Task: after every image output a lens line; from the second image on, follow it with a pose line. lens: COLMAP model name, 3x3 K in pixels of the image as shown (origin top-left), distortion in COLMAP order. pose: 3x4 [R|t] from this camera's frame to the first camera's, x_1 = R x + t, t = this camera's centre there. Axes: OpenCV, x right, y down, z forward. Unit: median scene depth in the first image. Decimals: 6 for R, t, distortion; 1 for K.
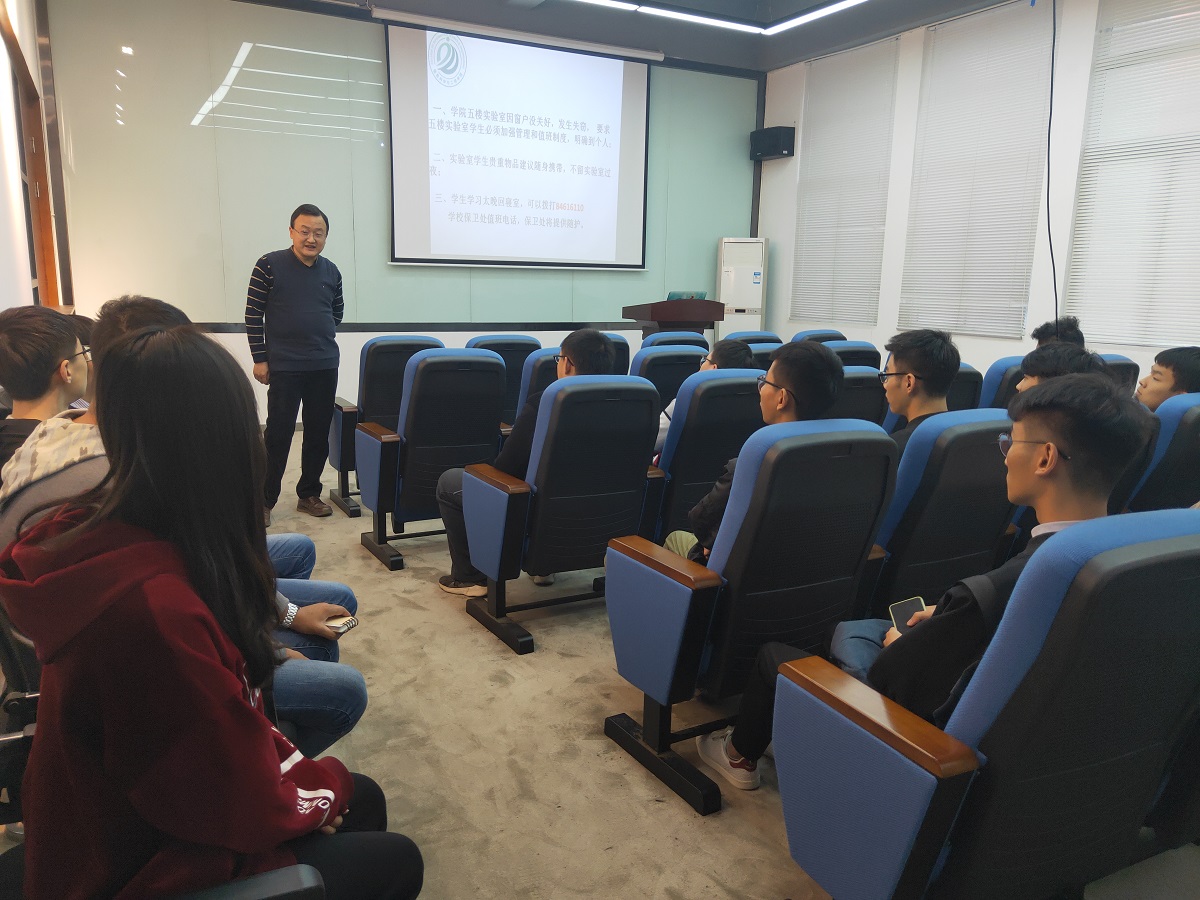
lens RADIAL K [[911.6, 0, 619.6], [0, 911.6, 455.9], [0, 0, 1]] dist [0.041986, -0.000129]
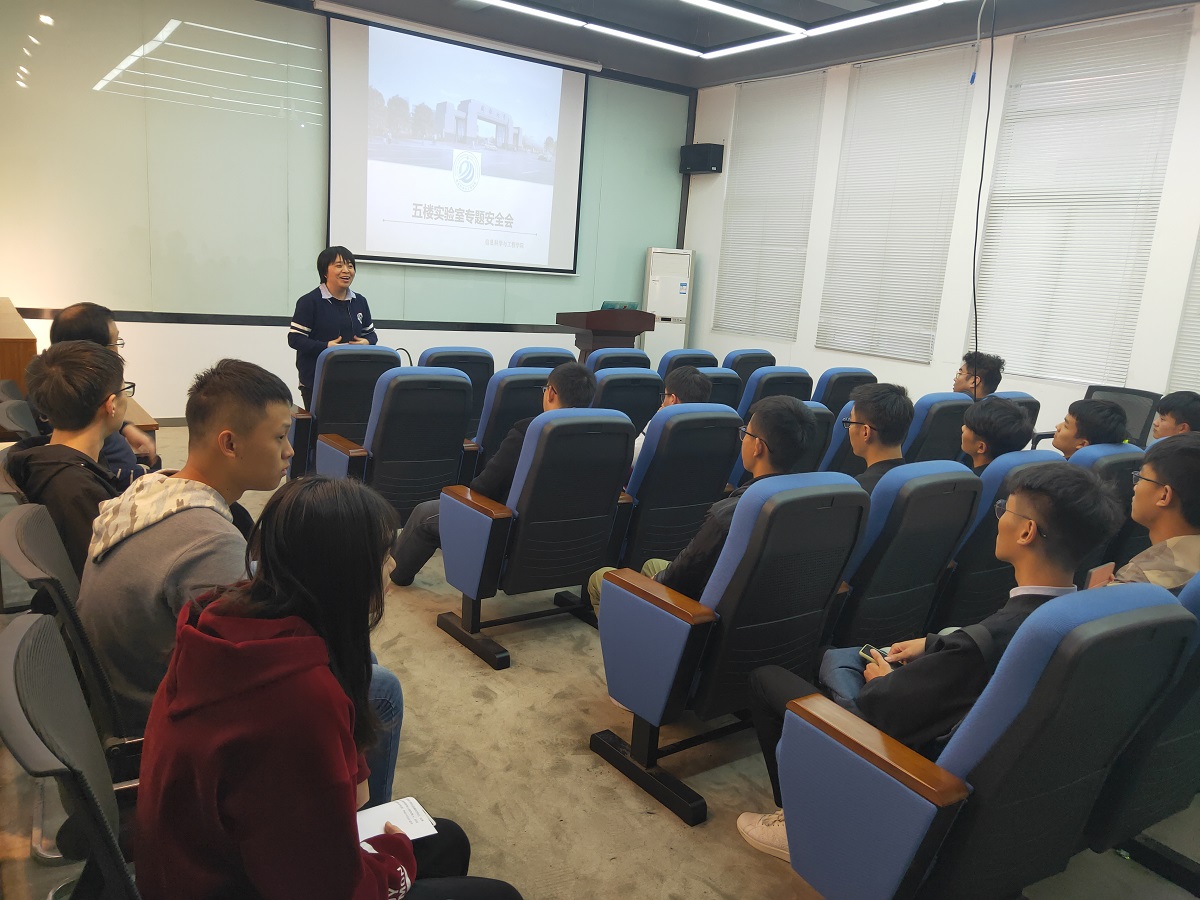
lens RADIAL K [[911.6, 0, 619.6], [0, 911.6, 455.9], [0, 0, 1]] dist [0.041986, -0.000129]
pose [[0.992566, 0.029455, 0.118087, -0.097653], [-0.031572, 0.999372, 0.016097, -0.049942], [-0.117538, -0.019706, 0.992873, -0.059403]]
